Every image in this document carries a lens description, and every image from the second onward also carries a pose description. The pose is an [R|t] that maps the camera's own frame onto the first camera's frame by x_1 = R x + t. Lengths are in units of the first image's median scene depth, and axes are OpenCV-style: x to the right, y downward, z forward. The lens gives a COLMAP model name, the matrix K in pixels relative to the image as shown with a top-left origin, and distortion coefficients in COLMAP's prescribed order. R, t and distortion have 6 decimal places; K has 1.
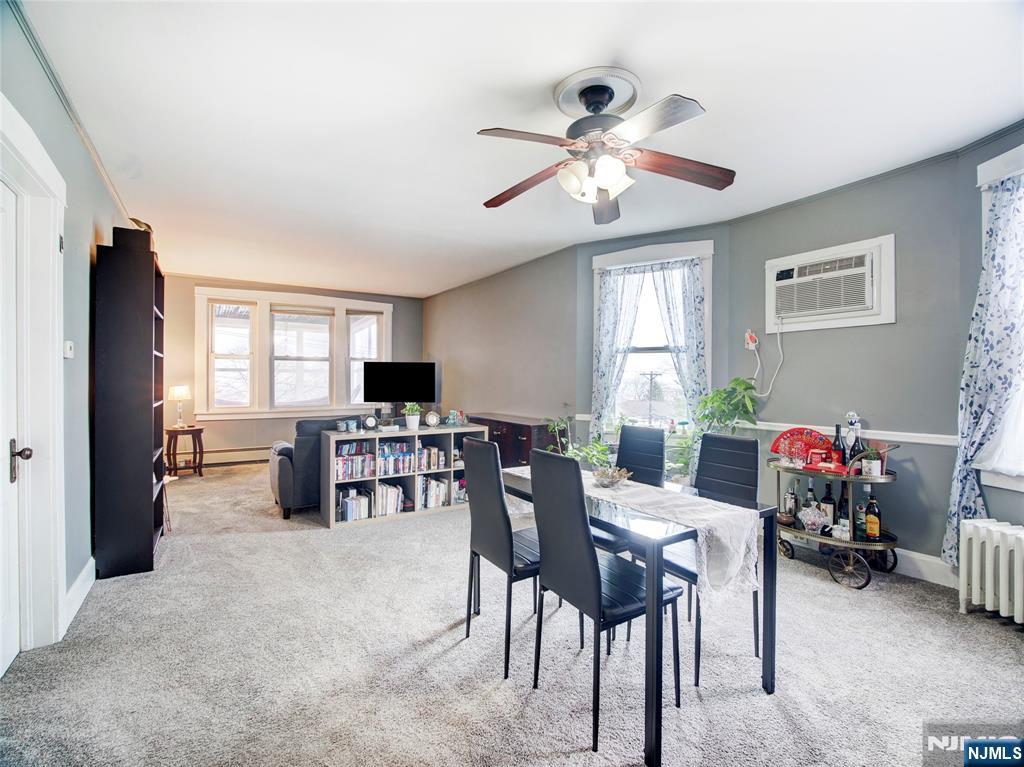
lens RADIAL K [[475.7, 0, 511.6], [0, 475.7, 381.1], [0, 0, 1]] dist [-0.016614, 0.000016]
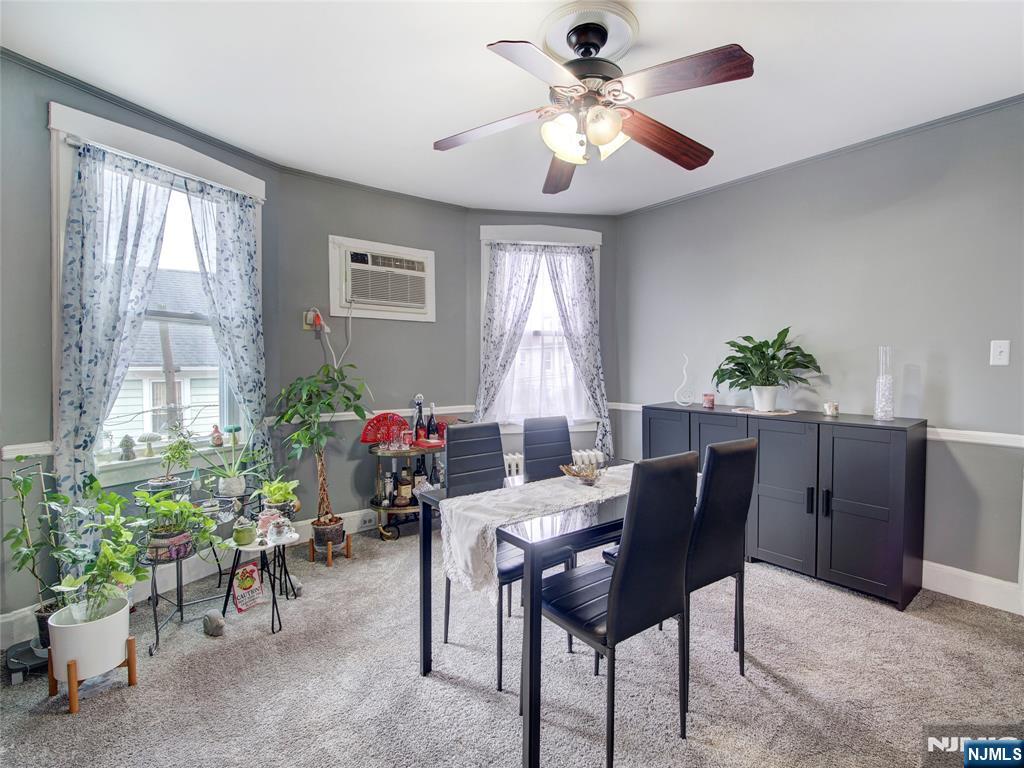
lens RADIAL K [[475.7, 0, 511.6], [0, 475.7, 381.6], [0, 0, 1]] dist [-0.016614, 0.000016]
pose [[-0.083455, -0.034049, 0.995930, -0.452656], [0.000196, 0.999416, 0.034184, -0.005557], [-0.996512, 0.003048, -0.083399, 0.820088]]
